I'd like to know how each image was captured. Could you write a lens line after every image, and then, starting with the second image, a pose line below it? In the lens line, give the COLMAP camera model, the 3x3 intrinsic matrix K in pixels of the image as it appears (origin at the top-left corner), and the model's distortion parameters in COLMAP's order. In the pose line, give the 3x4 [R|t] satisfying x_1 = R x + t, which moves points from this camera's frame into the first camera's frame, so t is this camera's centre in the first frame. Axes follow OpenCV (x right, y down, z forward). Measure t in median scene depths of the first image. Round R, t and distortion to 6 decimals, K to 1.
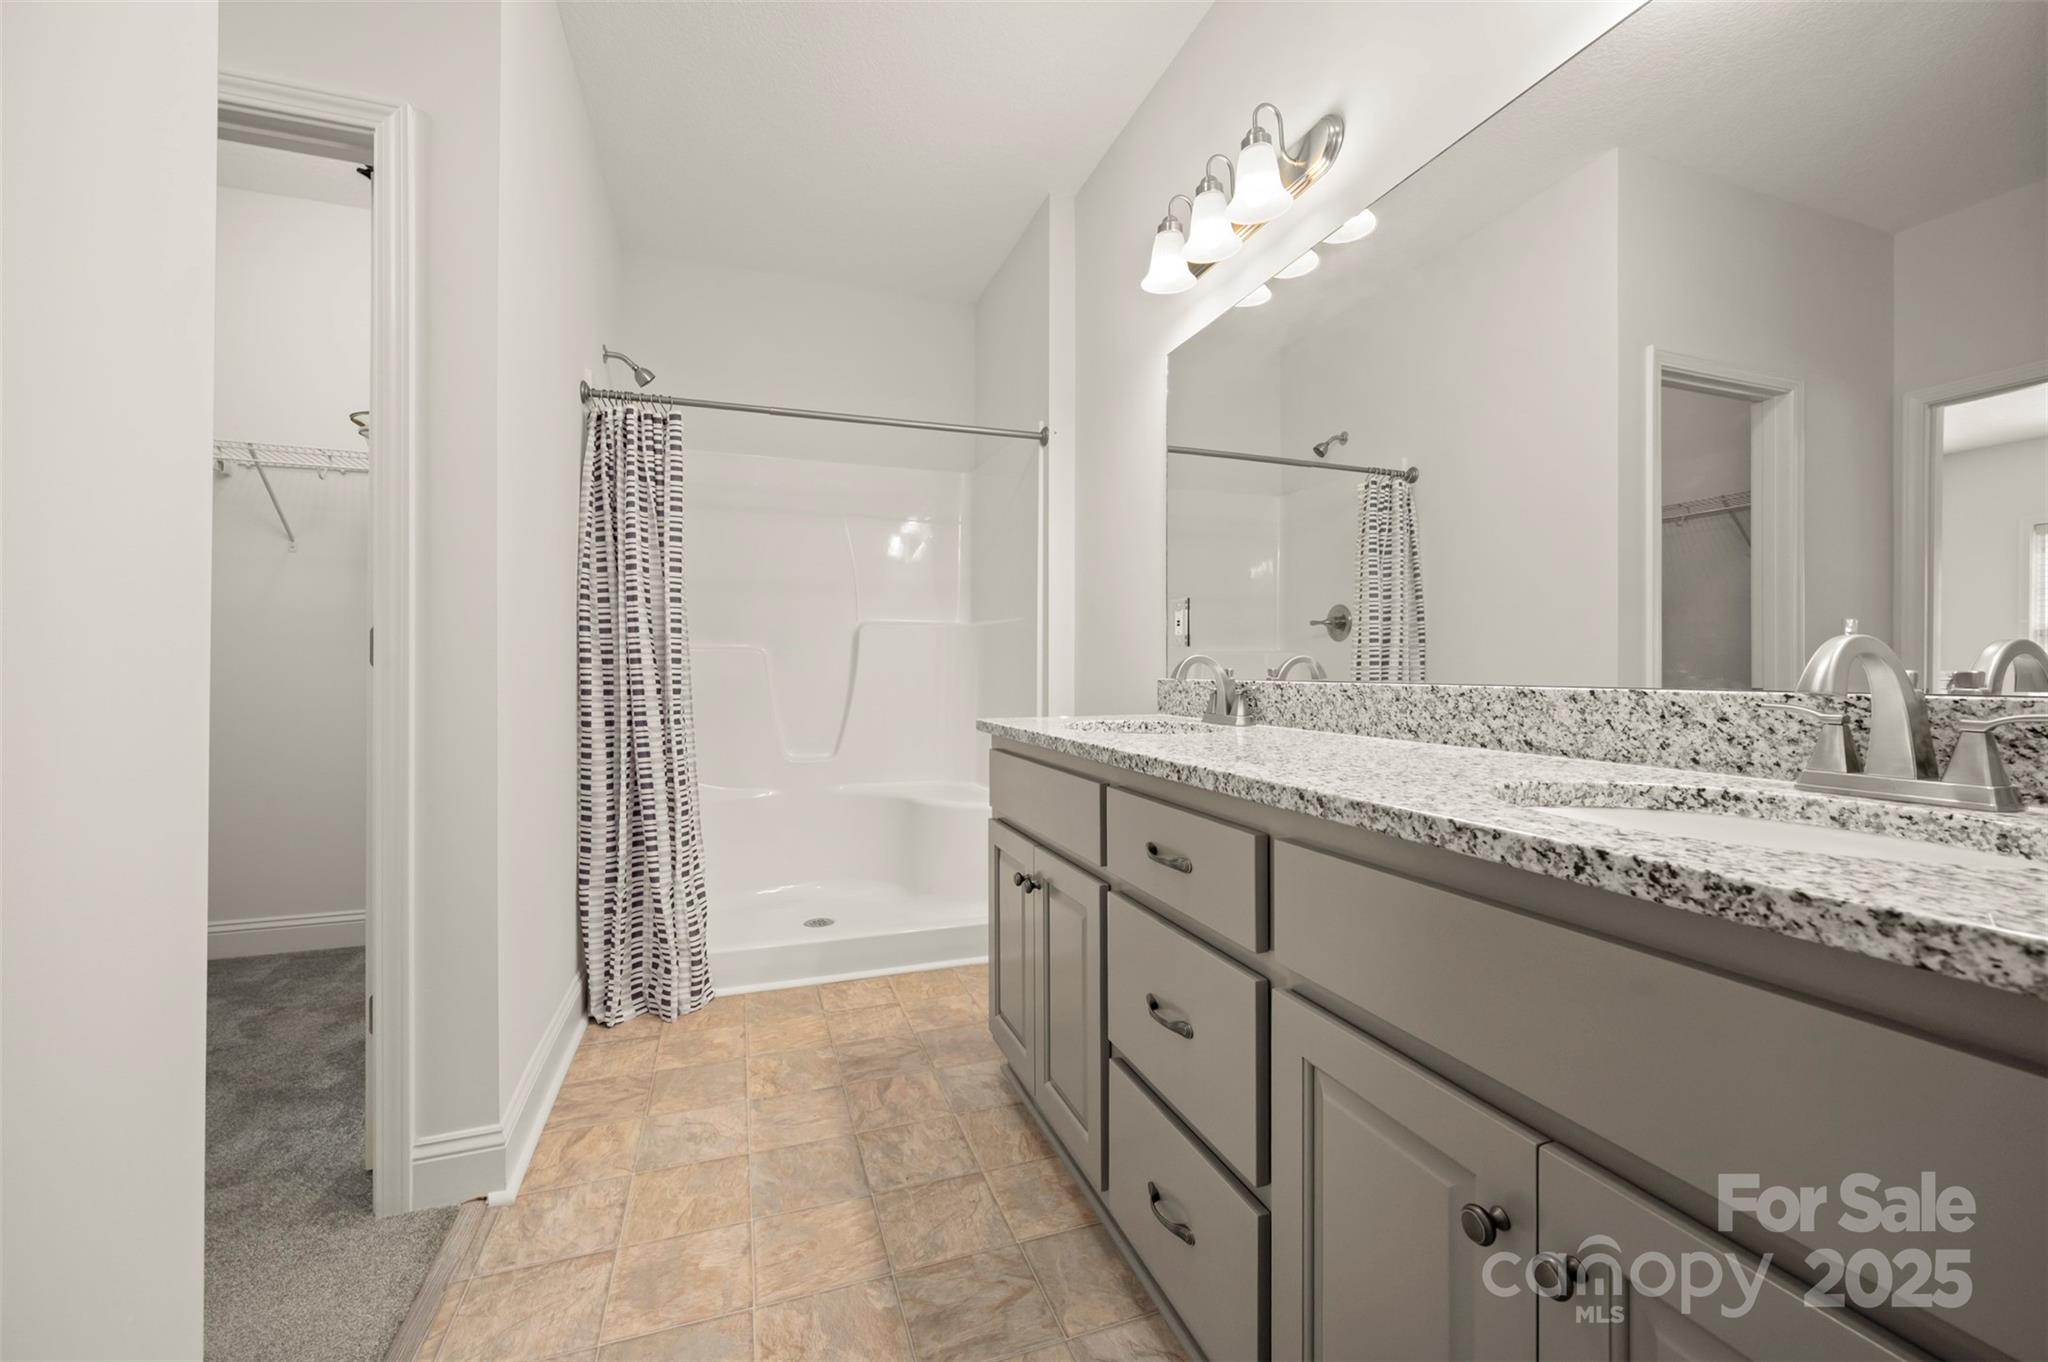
lens RADIAL K [[814.4, 0, 1022.0], [0, 814.4, 672.1], [0, 0, 1]] dist [-0.004358, 0.000070]
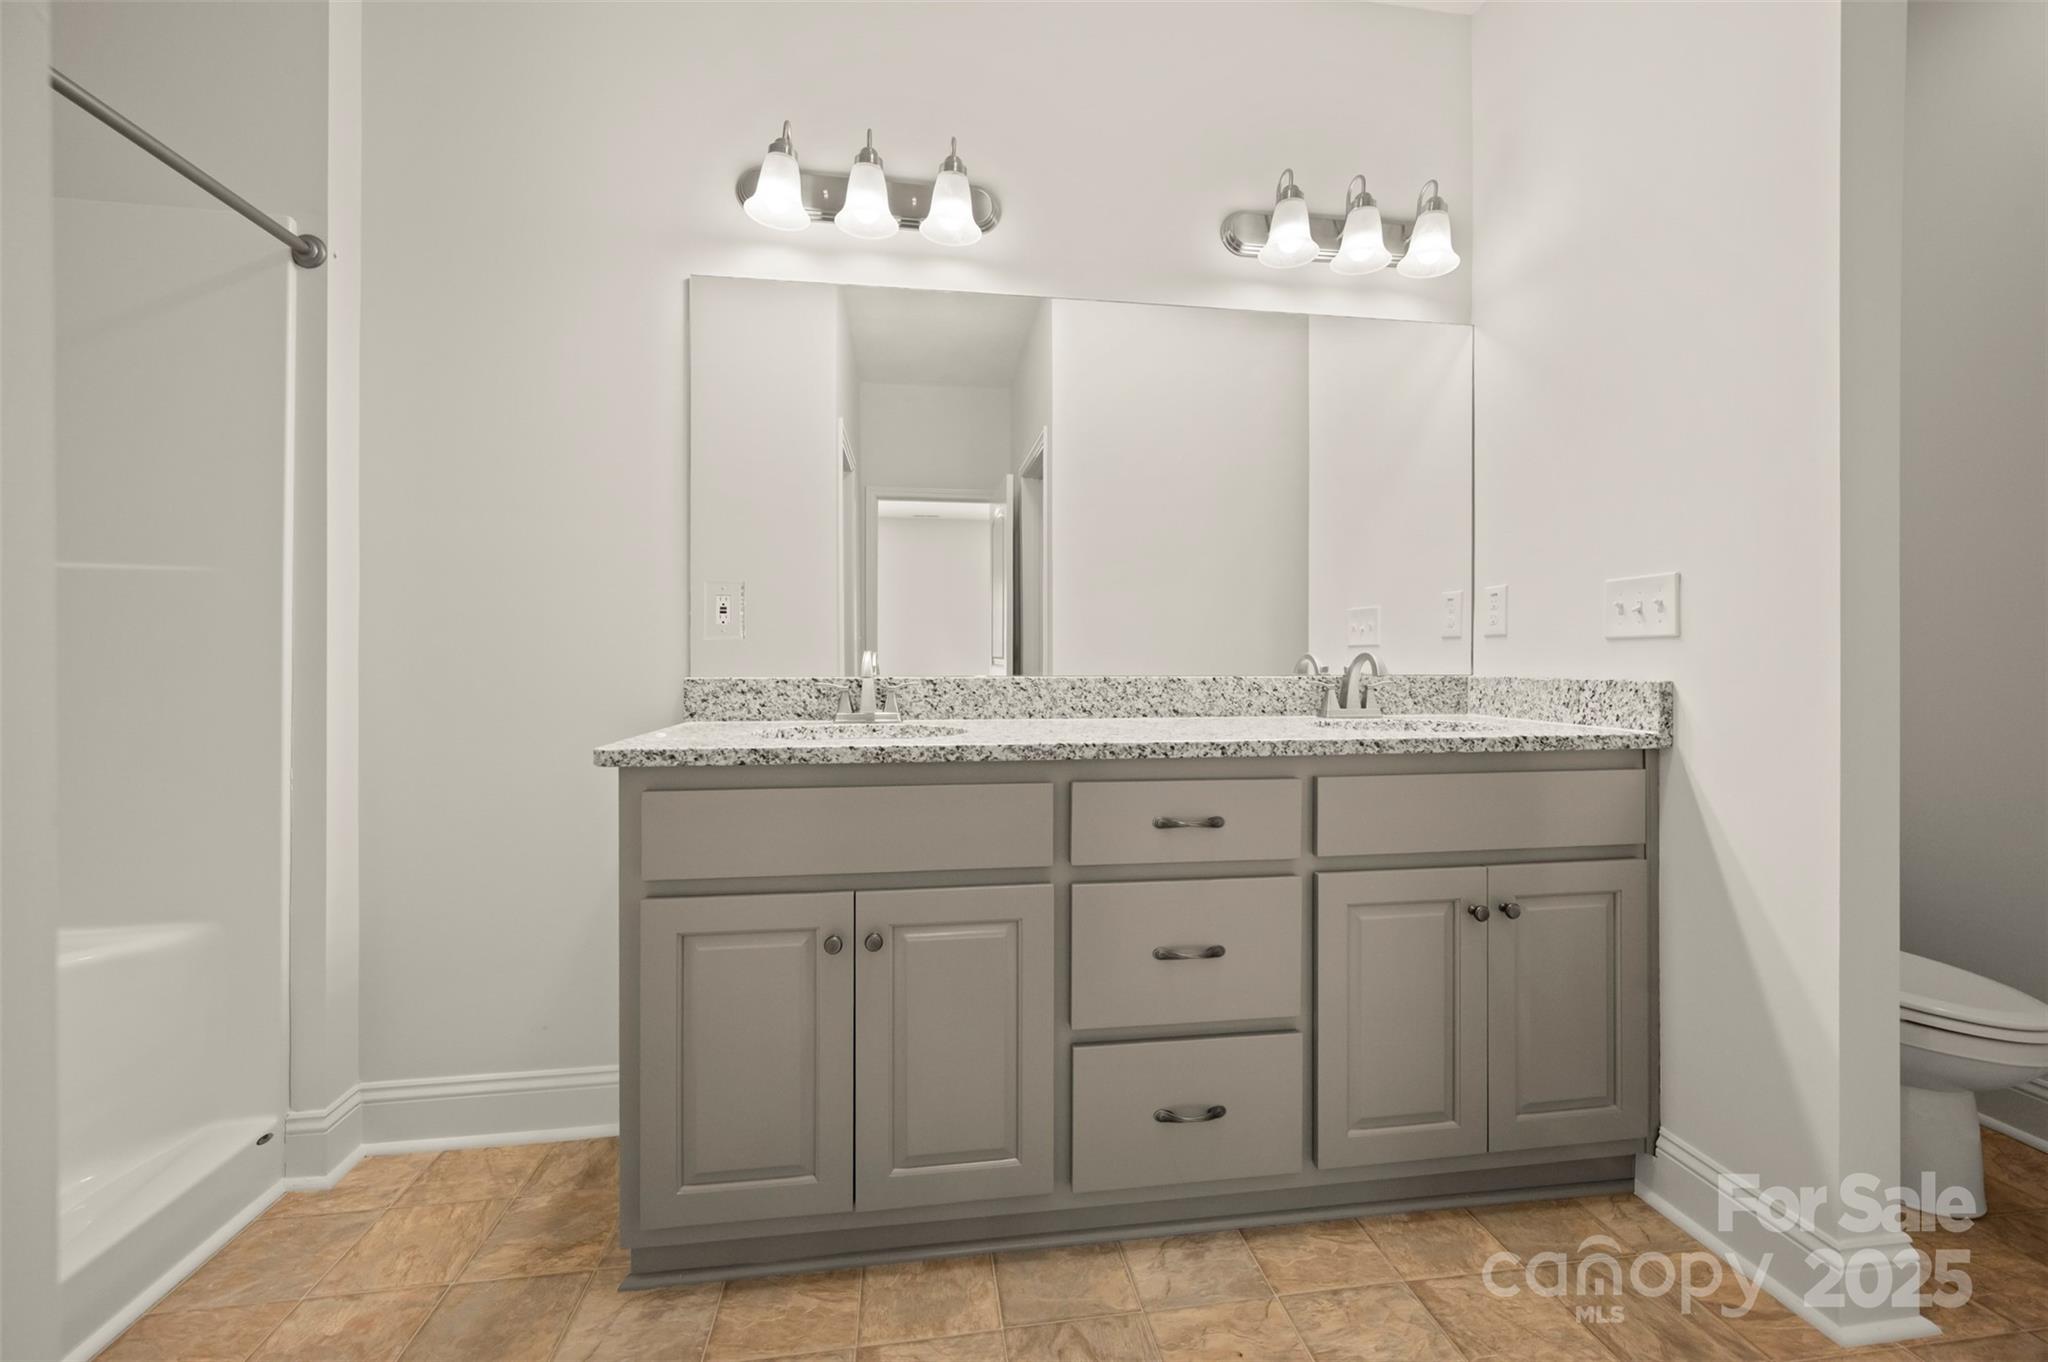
lens RADIAL K [[814.4, 0, 1022.7], [0, 814.4, 669.1], [0, 0, 1]] dist [-0.004358, 0.000070]
pose [[0.193086, -0.009905, 0.981132, -1.063060], [0.003068, 0.999950, 0.009491, -0.012925], [-0.981177, 0.001178, 0.193107, 1.021825]]
